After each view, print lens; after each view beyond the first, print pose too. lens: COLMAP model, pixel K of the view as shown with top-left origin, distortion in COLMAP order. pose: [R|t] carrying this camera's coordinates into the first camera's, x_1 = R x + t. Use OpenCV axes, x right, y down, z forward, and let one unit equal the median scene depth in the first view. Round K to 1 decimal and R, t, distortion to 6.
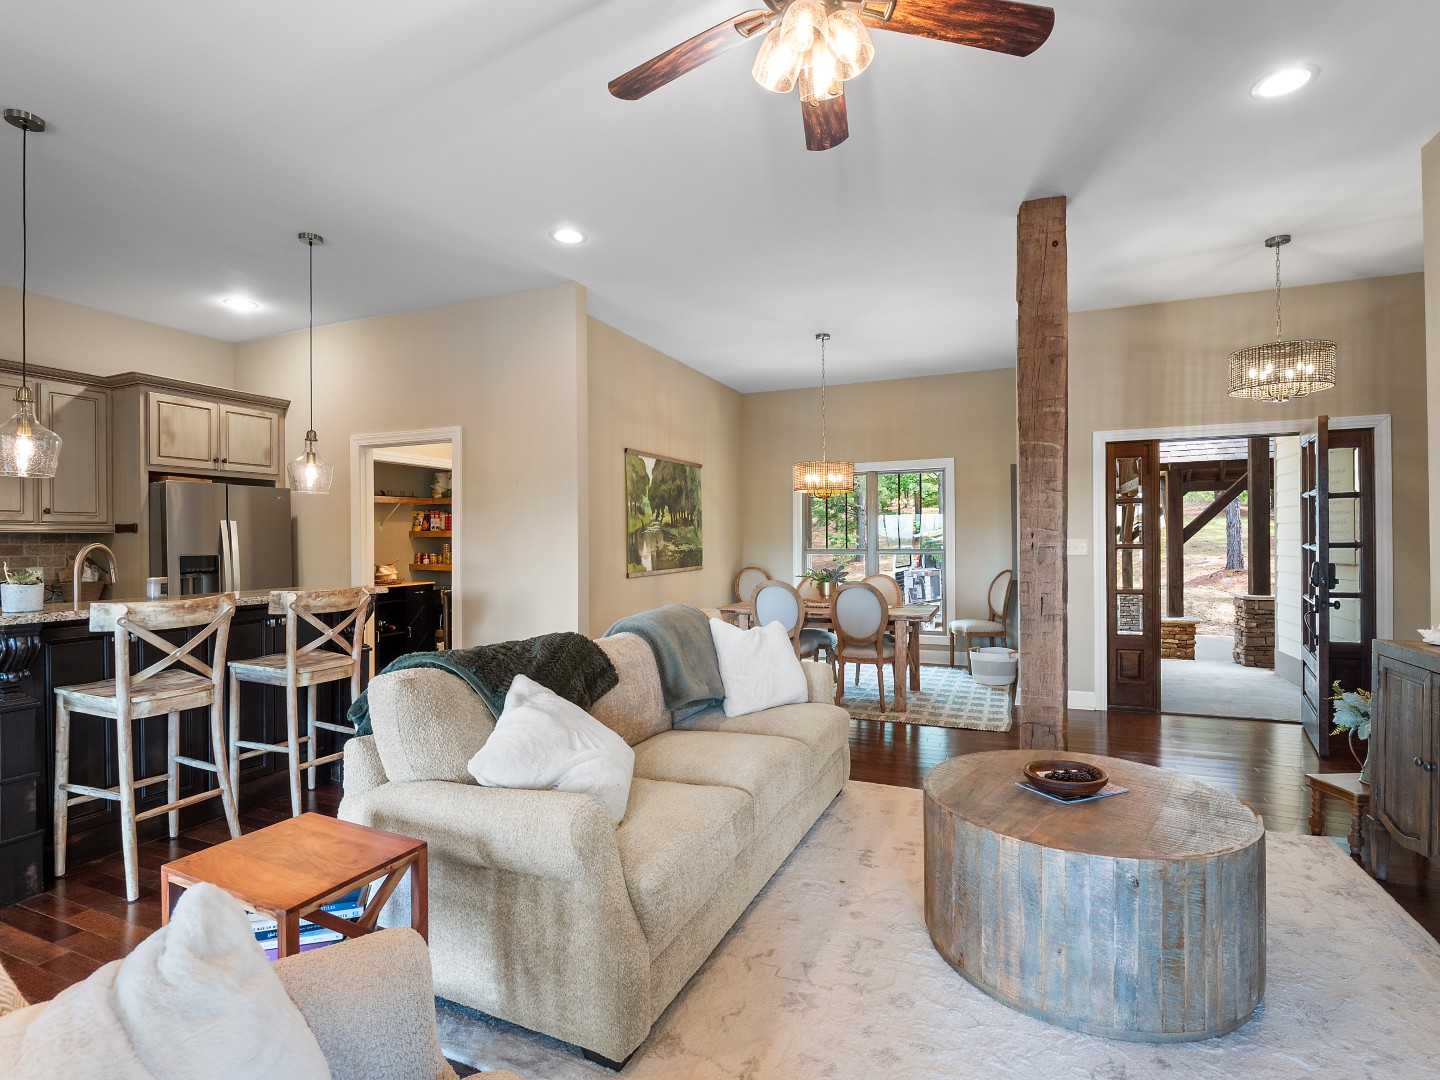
lens RADIAL K [[704.9, 0, 714.7], [0, 704.9, 541.9], [0, 0, 1]] dist [-0.007951, -0.004721]
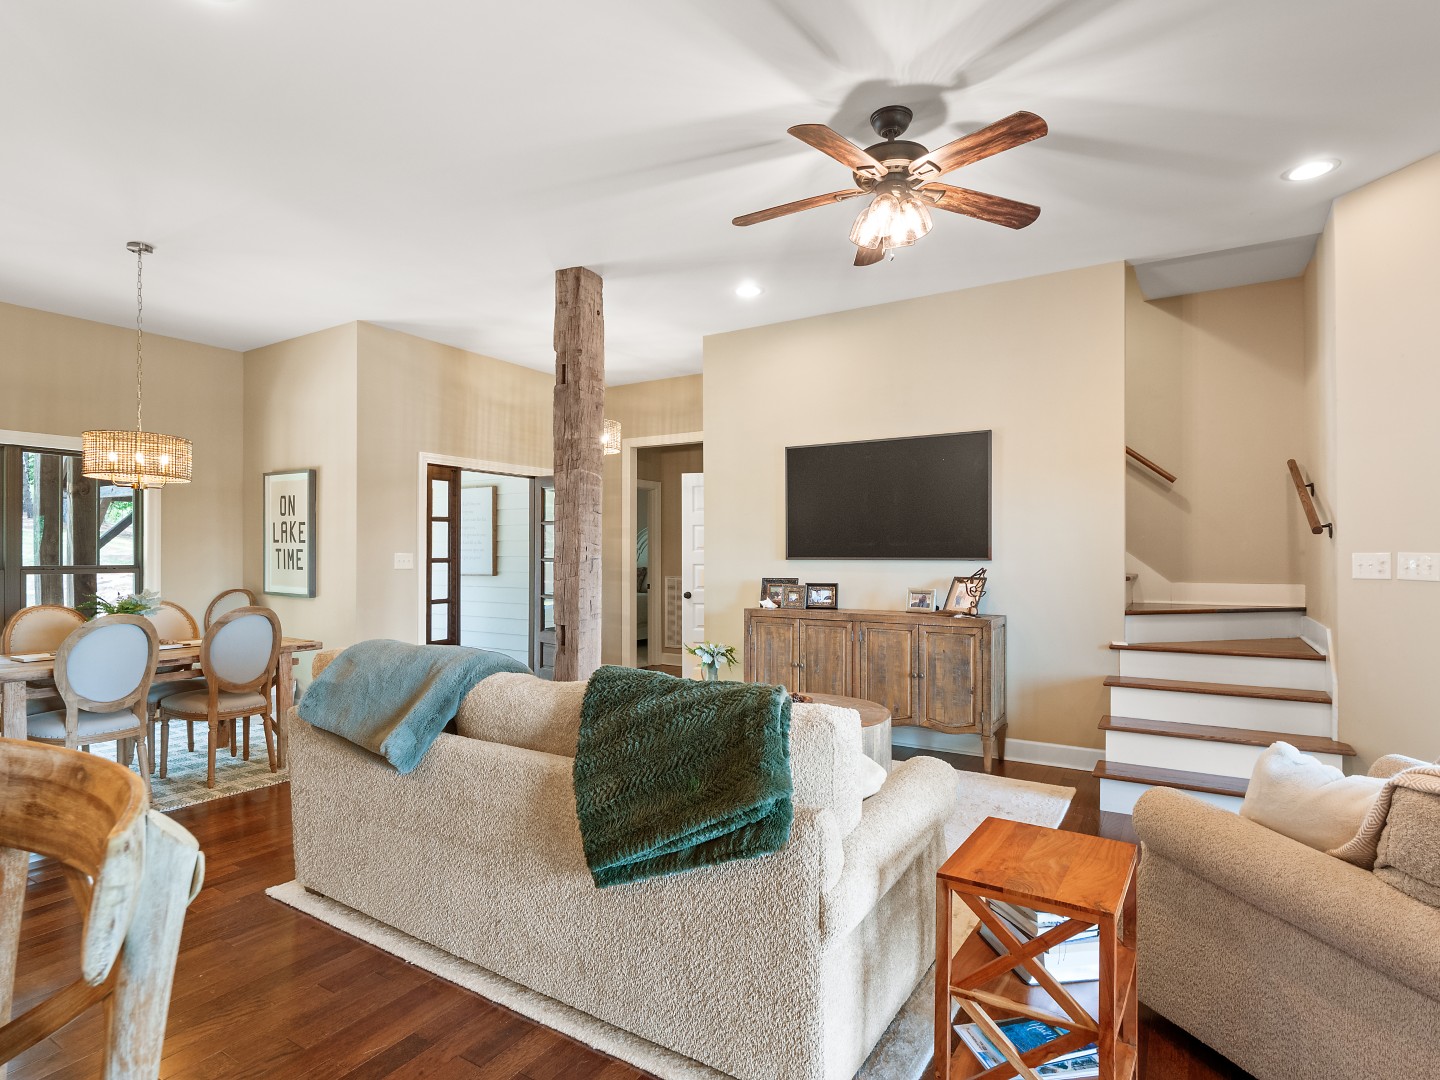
lens RADIAL K [[758.8, 0, 715.7], [0, 758.8, 554.9], [0, 0, 1]] dist [0.000656, -0.006674]
pose [[0.151497, 0.007735, 0.988427, -0.547494], [-0.000586, 0.999970, -0.007735, 0.007408], [-0.988458, 0.000593, 0.151497, 0.406673]]
